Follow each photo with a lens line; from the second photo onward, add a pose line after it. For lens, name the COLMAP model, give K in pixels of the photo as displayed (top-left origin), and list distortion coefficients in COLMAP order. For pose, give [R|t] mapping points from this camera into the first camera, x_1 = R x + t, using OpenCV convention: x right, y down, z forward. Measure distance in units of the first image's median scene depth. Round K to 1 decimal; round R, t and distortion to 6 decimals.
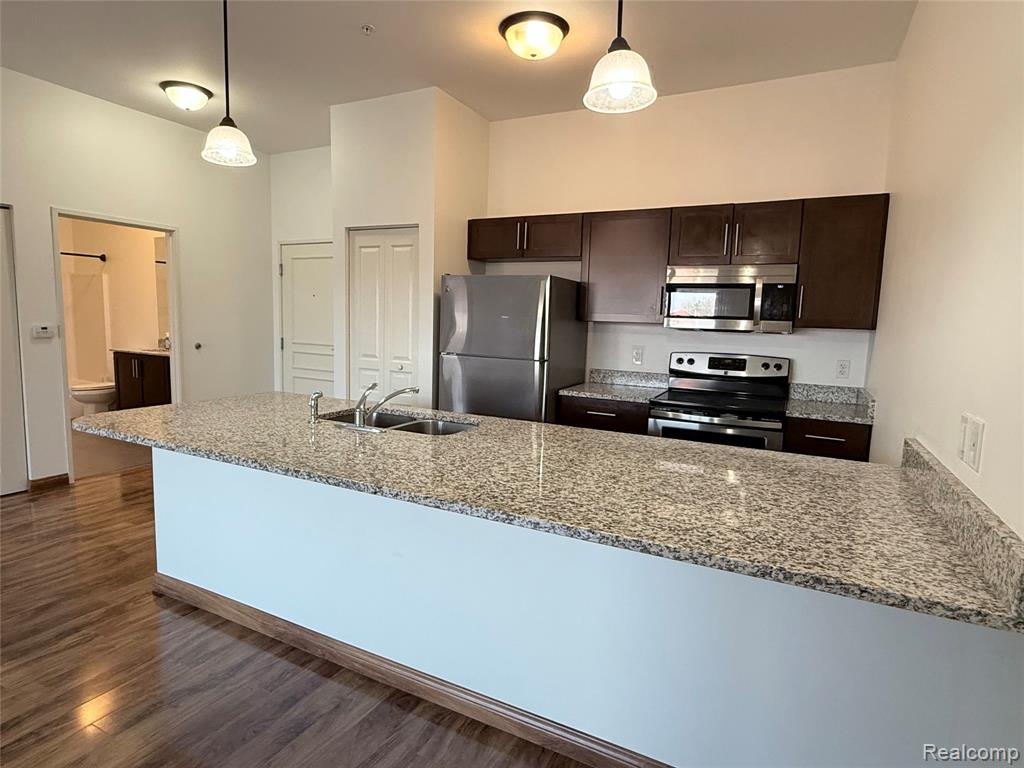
lens RADIAL K [[561.0, 0, 509.5], [0, 561.0, 382.9], [0, 0, 1]] dist [-0.002906, -0.002406]
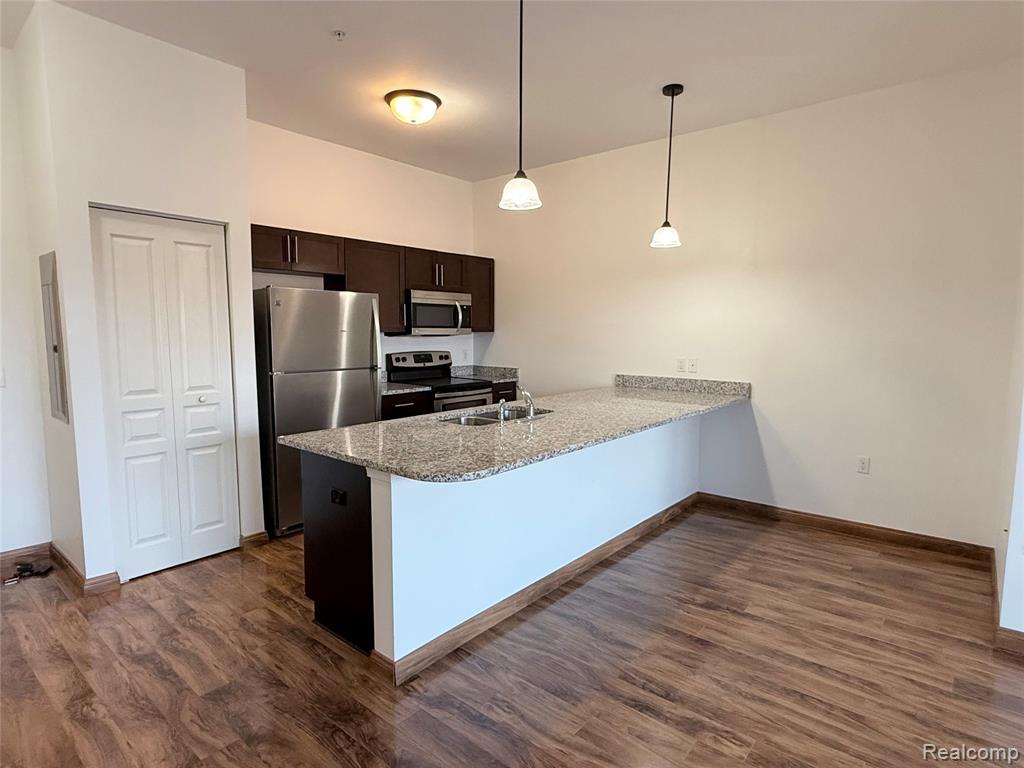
lens RADIAL K [[561.1, 0, 511.6], [0, 561.1, 382.1], [0, 0, 1]] dist [-0.000472, -0.000106]
pose [[0.224792, -0.120341, 0.966947, -1.078727], [0.114882, 0.988696, 0.096341, -0.097284], [-0.967611, 0.089428, 0.236076, 0.496342]]
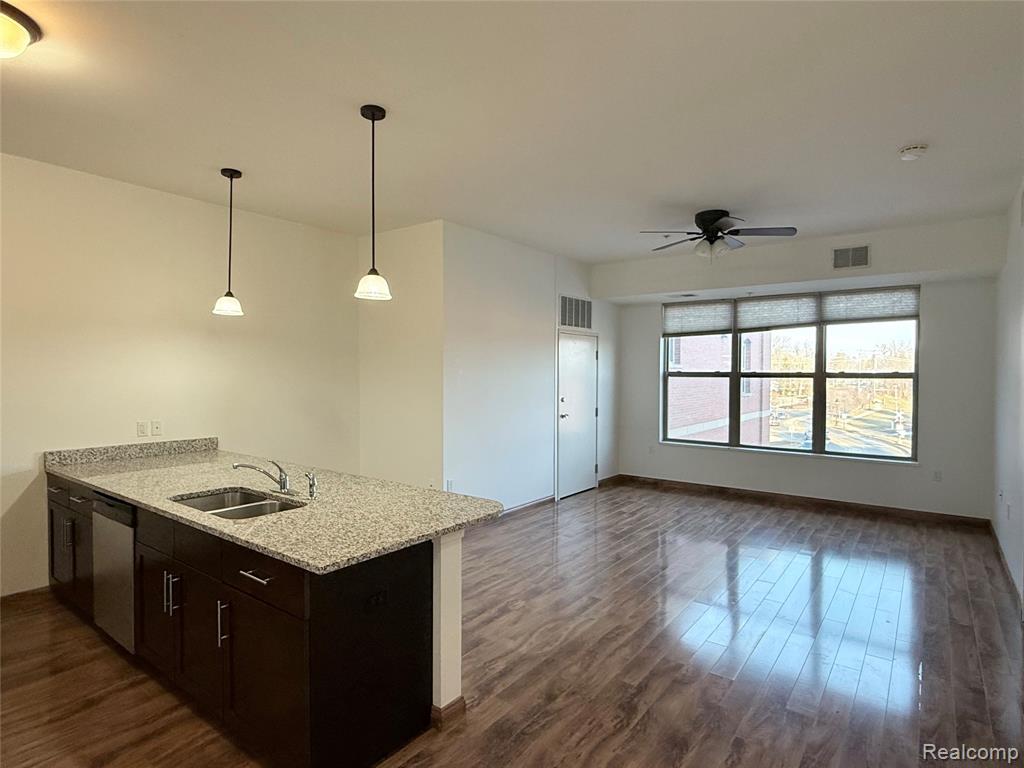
lens RADIAL K [[563.9, 0, 512.0], [0, 563.9, 384.0], [0, 0, 1]] dist [0.000453, 0.000097]
pose [[-0.985670, -0.038913, 0.164137, -0.687176], [-0.015936, 0.990158, 0.139043, -0.246719], [-0.167932, 0.134435, -0.976589, 1.487561]]
